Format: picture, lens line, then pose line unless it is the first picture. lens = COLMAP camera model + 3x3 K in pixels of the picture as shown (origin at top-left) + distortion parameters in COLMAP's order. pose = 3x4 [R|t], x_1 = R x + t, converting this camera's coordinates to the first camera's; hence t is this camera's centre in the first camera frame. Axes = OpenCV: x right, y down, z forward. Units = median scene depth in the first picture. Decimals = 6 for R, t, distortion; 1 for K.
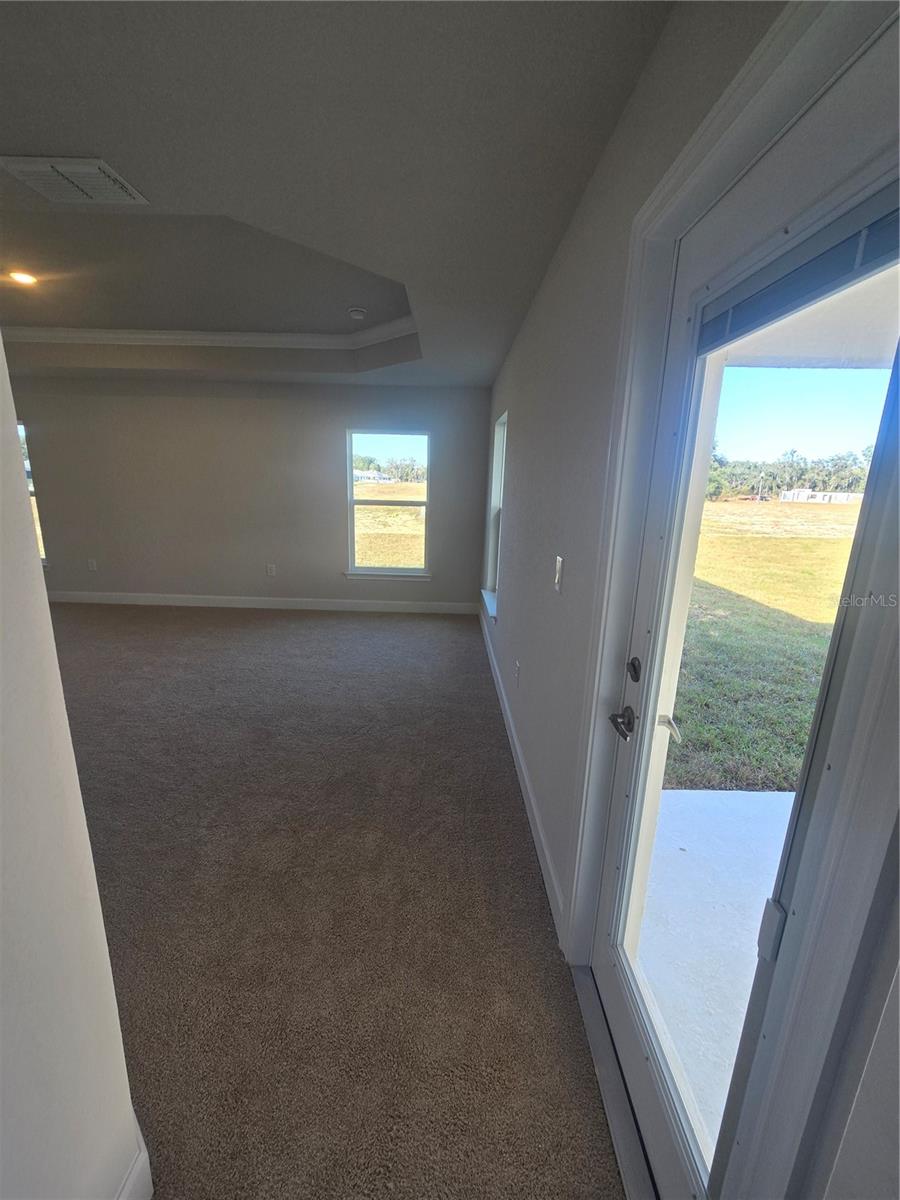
lens RADIAL K [[489.9, 0, 447.0], [0, 489.9, 605.6], [0, 0, 1]] dist [0.006502, 0.000036]
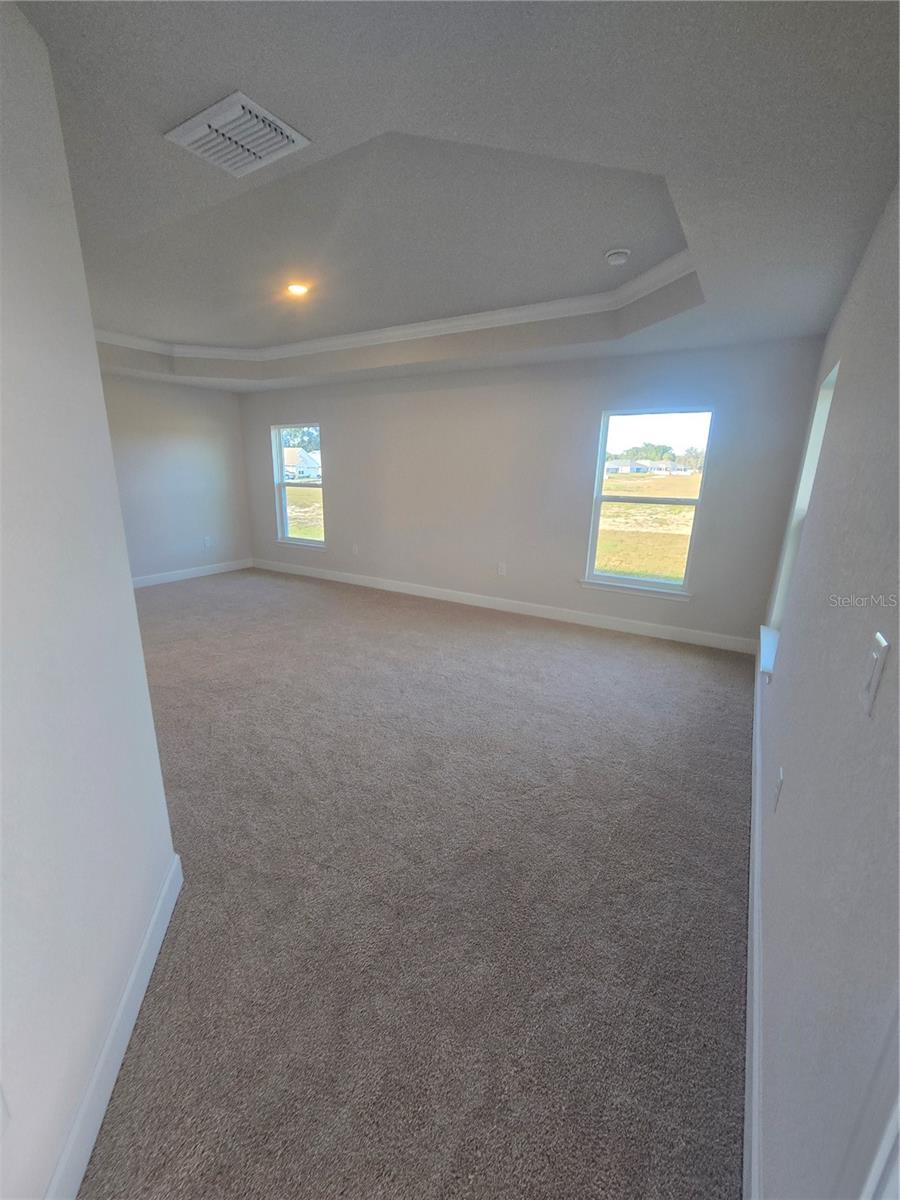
lens RADIAL K [[489.9, 0, 447.0], [0, 489.9, 605.6], [0, 0, 1]] dist [0.006502, 0.000036]
pose [[0.847860, 0.135621, -0.512582, 0.053951], [-0.127206, 0.990530, 0.051667, -0.048365], [0.514735, 0.021397, 0.857082, 0.179468]]
